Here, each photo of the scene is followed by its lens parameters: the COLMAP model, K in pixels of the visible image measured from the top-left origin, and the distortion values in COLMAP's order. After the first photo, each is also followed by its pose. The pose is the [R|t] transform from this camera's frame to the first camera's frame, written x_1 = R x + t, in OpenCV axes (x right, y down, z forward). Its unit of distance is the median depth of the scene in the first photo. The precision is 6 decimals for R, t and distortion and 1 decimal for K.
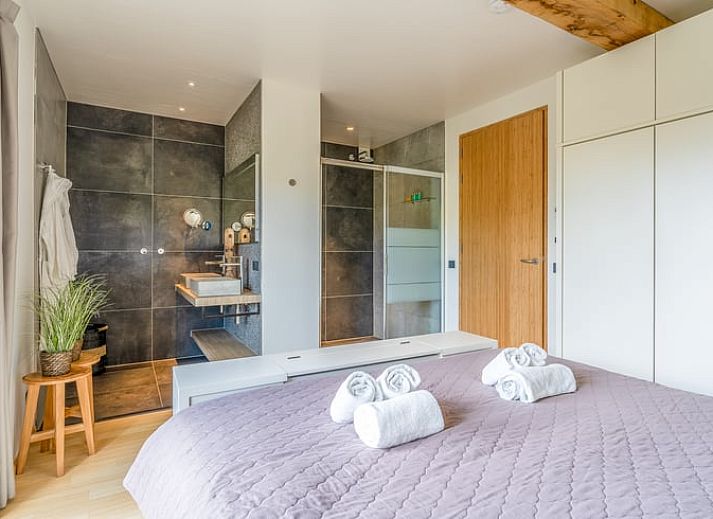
lens RADIAL K [[397.8, 0, 354.8], [0, 397.8, 255.7], [0, 0, 1]] dist [0.003473, 0.000163]
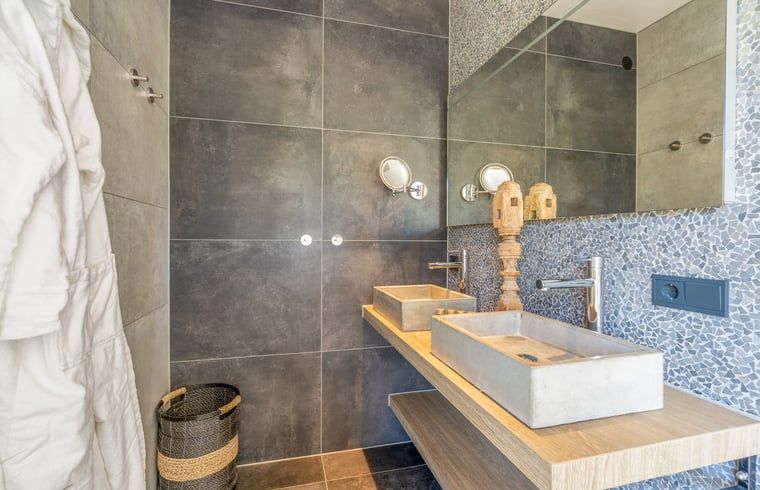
lens RADIAL K [[373.7, 0, 382.8], [0, 373.7, 246.2], [0, 0, 1]] dist [-0.005780, -0.000217]
pose [[0.967620, 0.005235, -0.252358, -0.312400], [-0.003455, 0.999966, 0.007497, -0.007469], [0.252389, -0.006382, 0.967605, 0.556612]]
